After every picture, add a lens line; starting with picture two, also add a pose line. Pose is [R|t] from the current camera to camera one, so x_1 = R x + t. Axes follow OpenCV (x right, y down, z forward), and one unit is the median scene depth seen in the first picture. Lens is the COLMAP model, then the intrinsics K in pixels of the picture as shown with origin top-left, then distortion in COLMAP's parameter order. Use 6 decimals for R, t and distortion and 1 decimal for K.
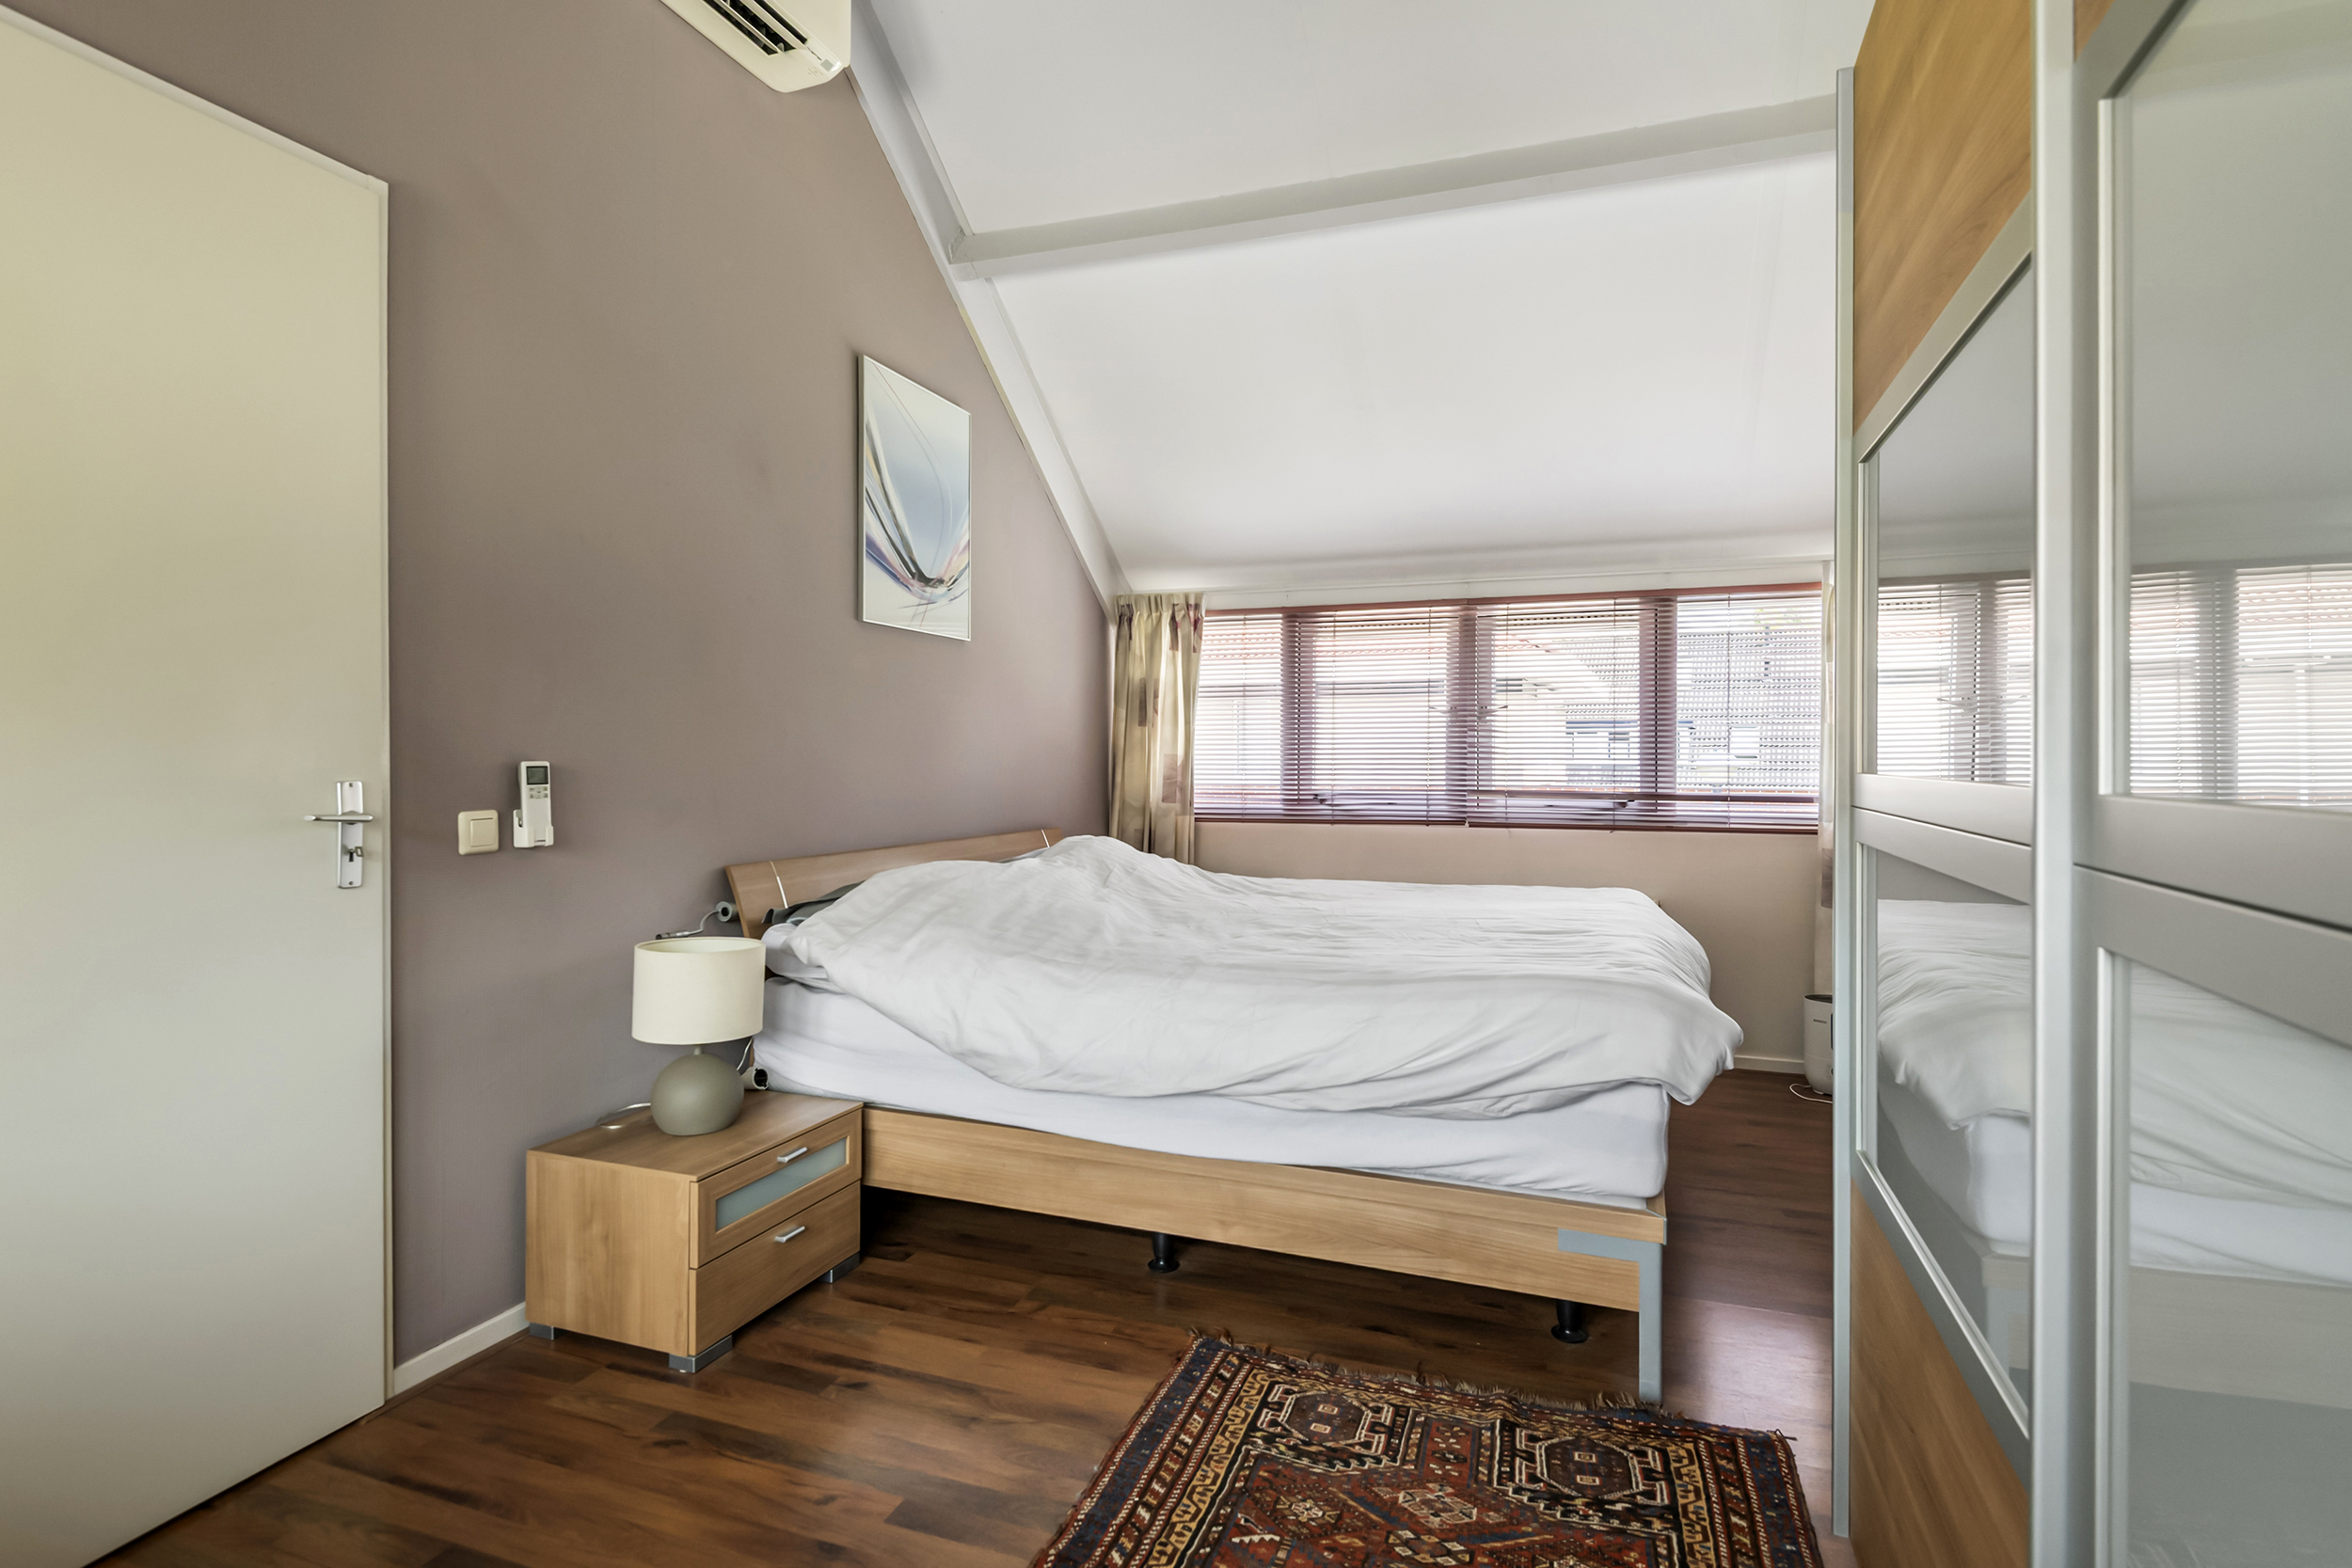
lens RADIAL K [[1178.2, 0, 1207.0], [0, 1178.2, 778.1], [0, 0, 1]] dist [0.001768, -0.000491]
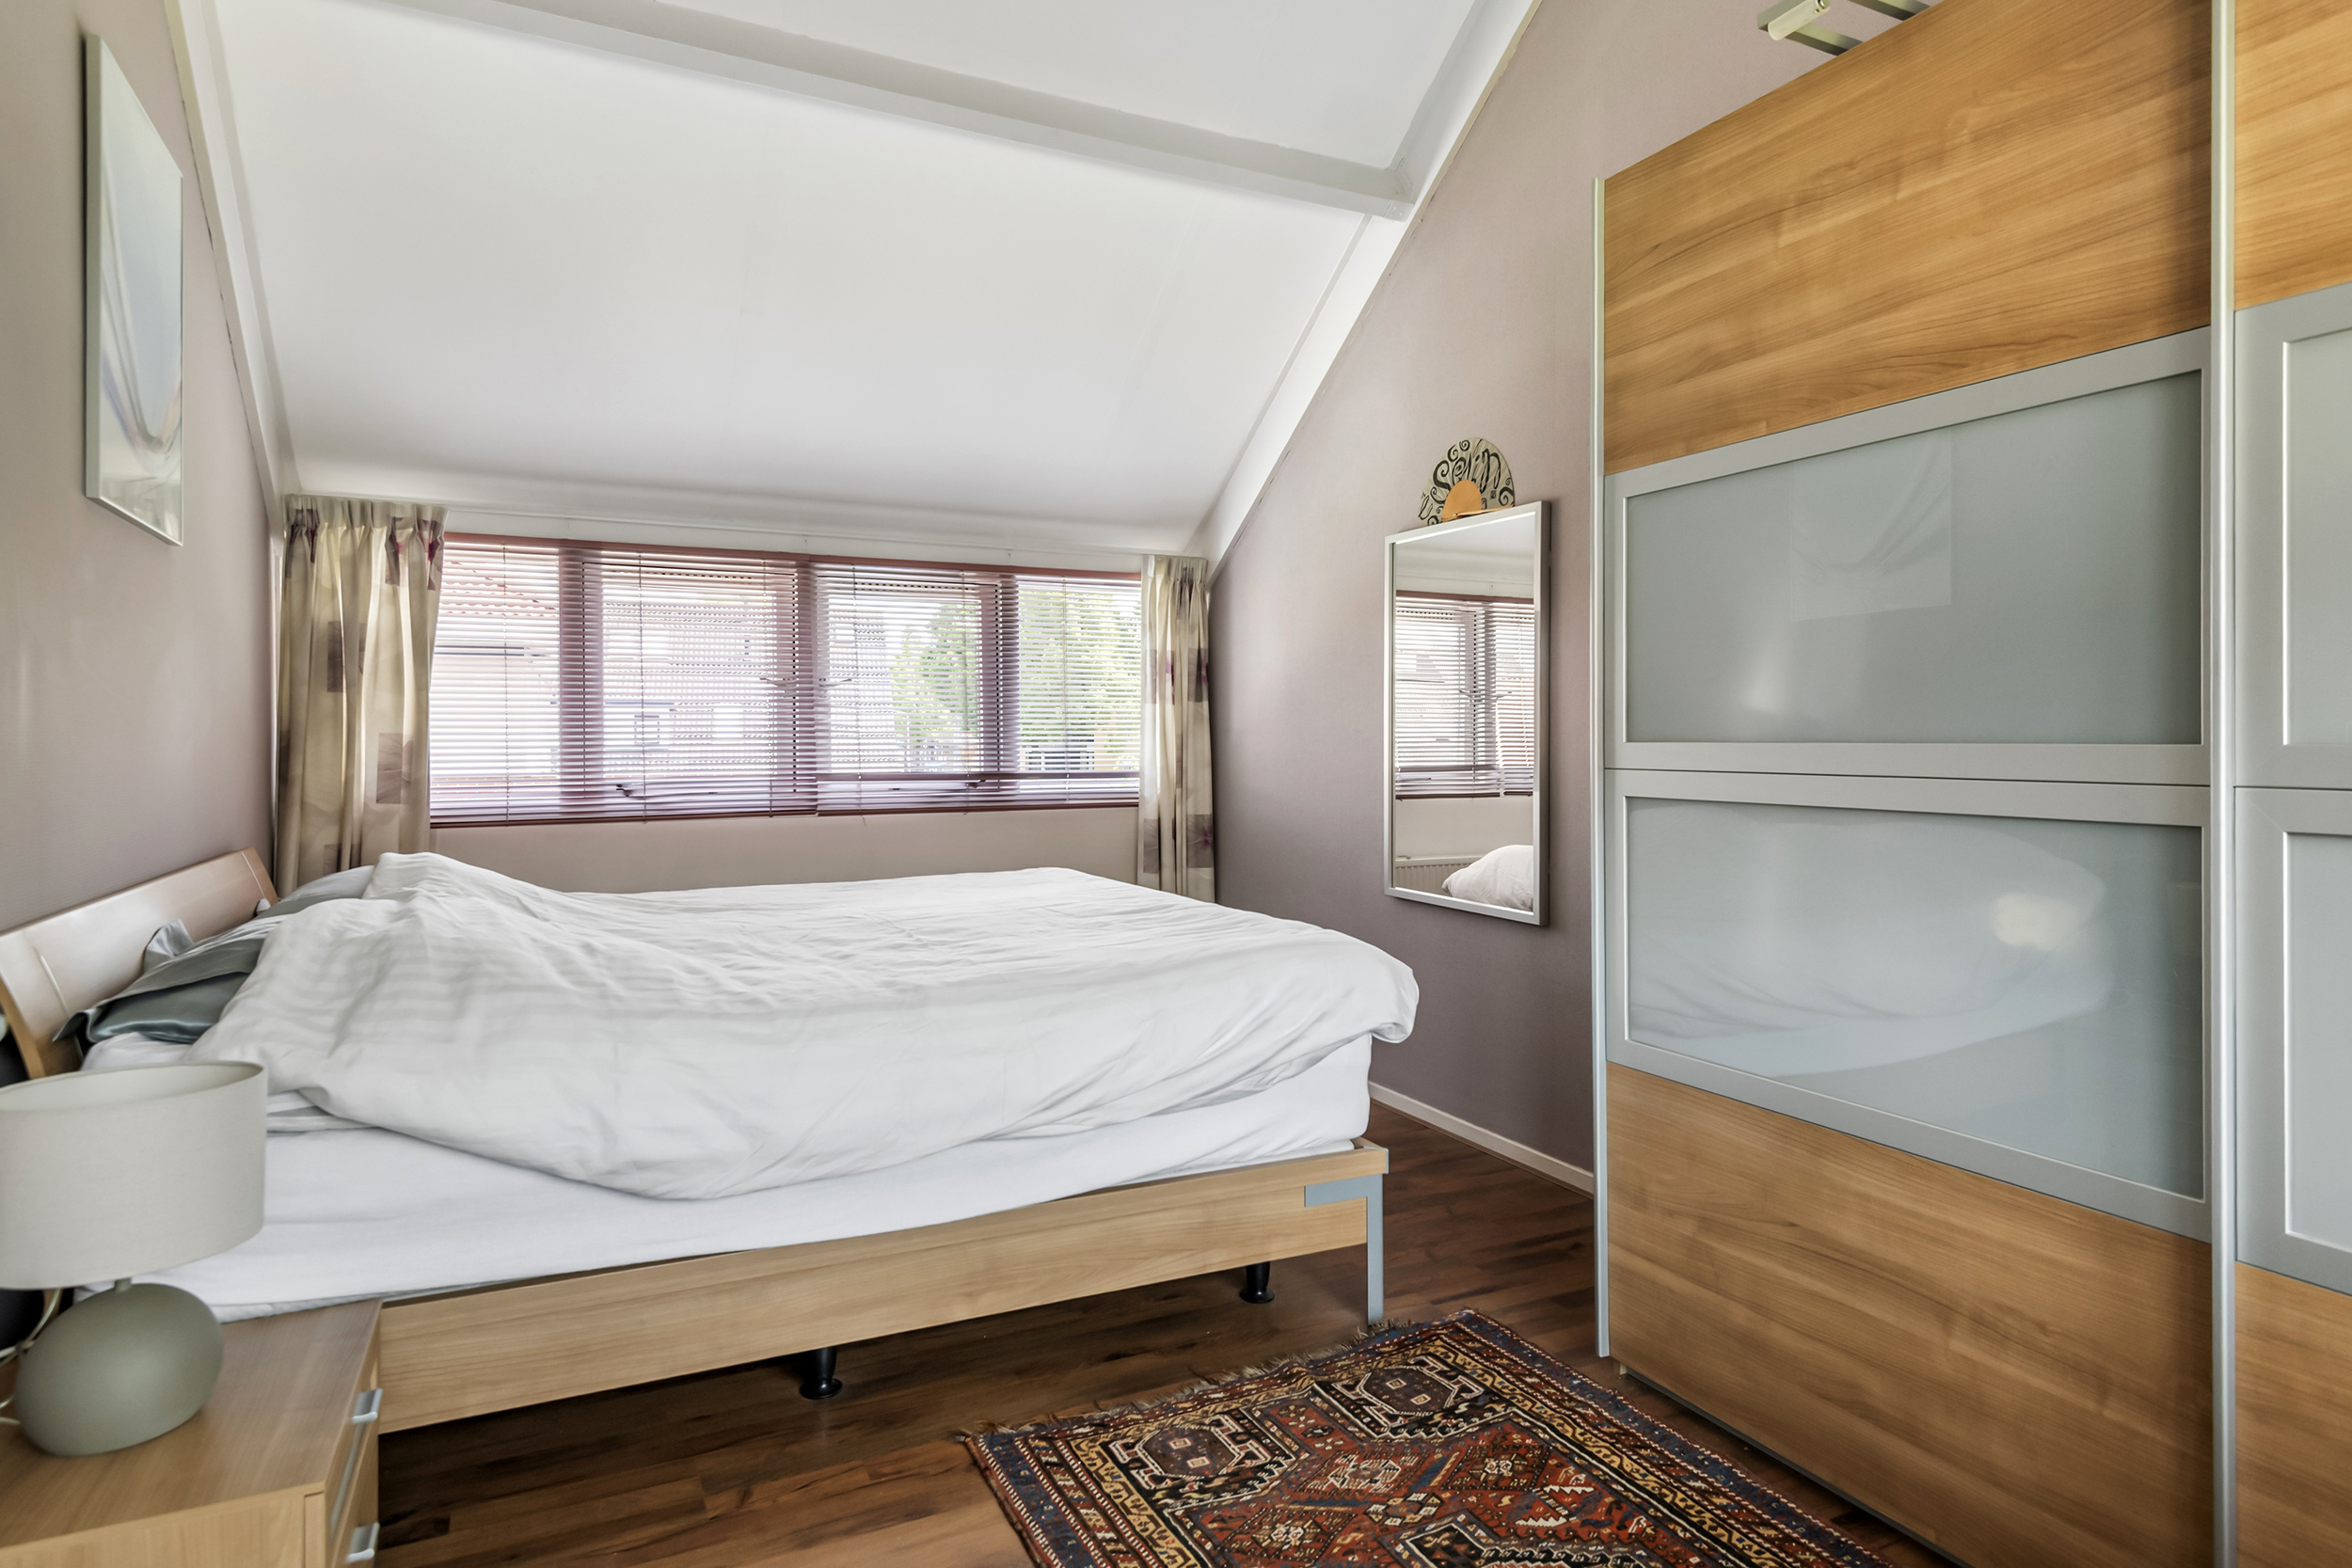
lens RADIAL K [[1302.0, 0, 1186.0], [0, 1302.0, 774.2], [0, 0, 1]] dist [0.051390, -0.040707]
pose [[0.697584, -0.024174, 0.716095, -0.503314], [0.018316, 0.999706, 0.015905, -0.000277], [-0.716269, 0.002021, 0.697822, 0.232002]]
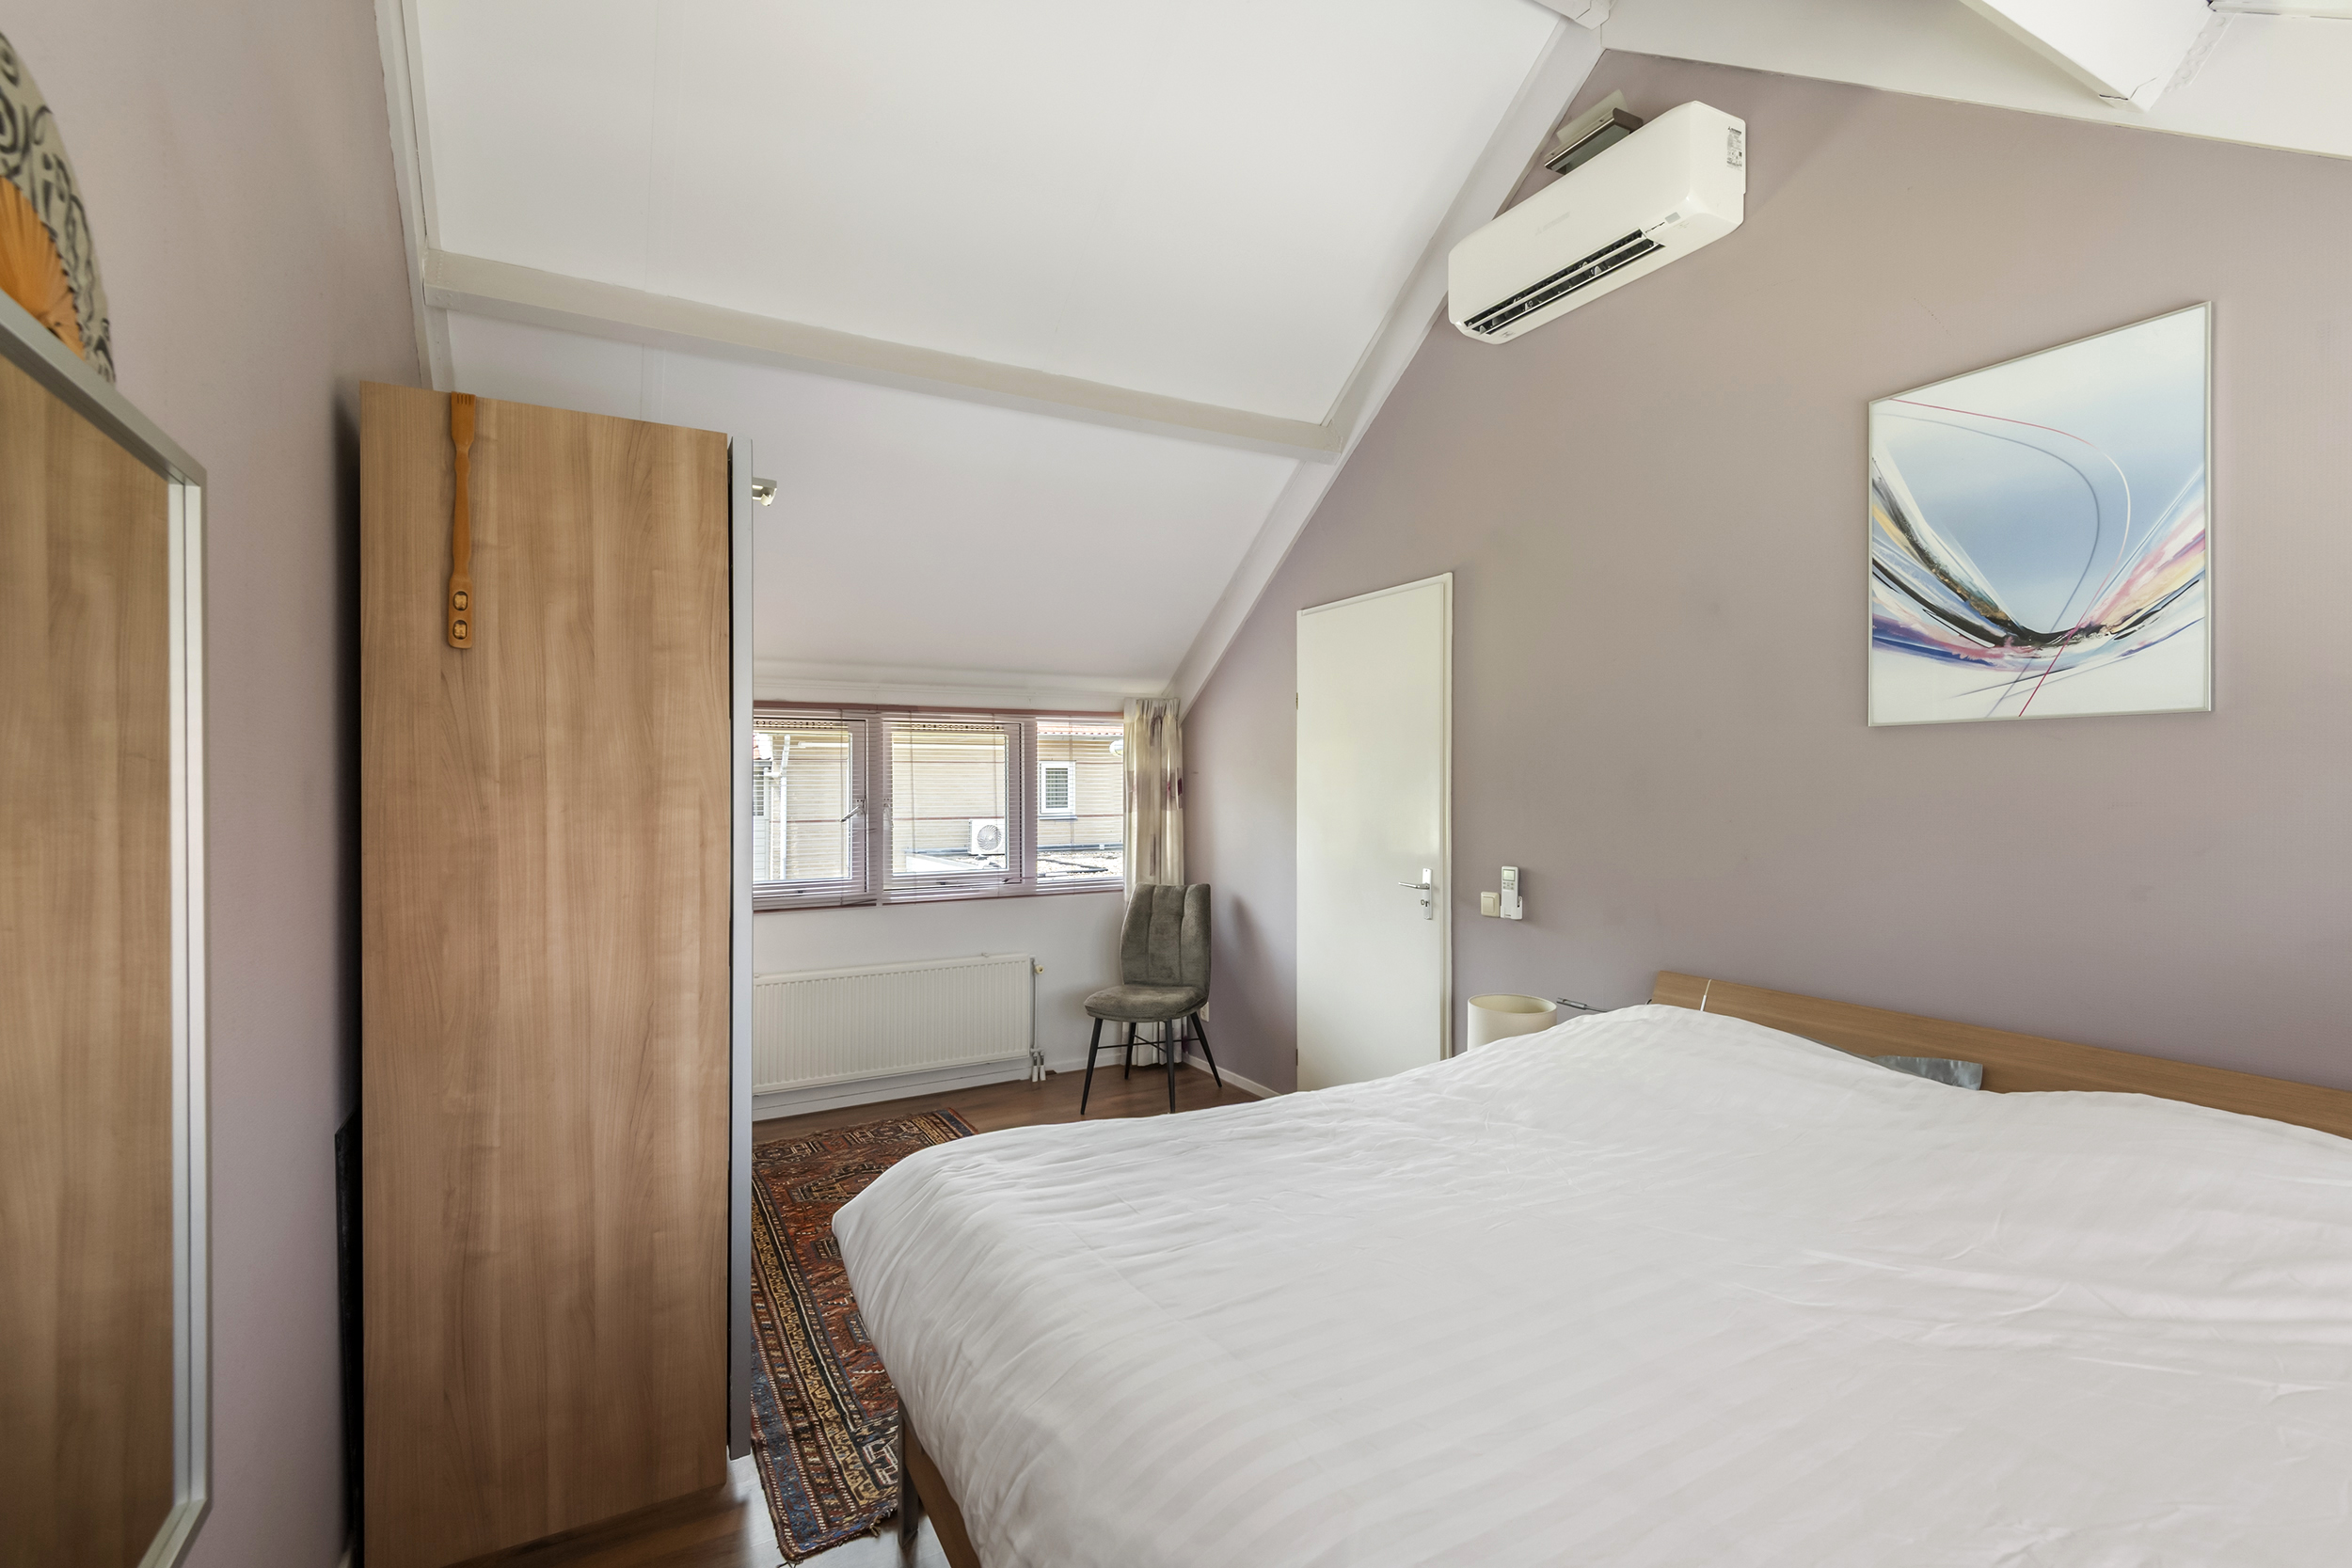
lens RADIAL K [[1075.1, 0, 1186.3], [0, 1075.1, 776.7], [0, 0, 1]] dist [0.000235, 0.000017]
pose [[-0.663152, -0.004168, -0.748473, 0.781220], [-0.009995, 0.999945, 0.003287, -0.127378], [0.748418, 0.009661, -0.663157, 1.519337]]
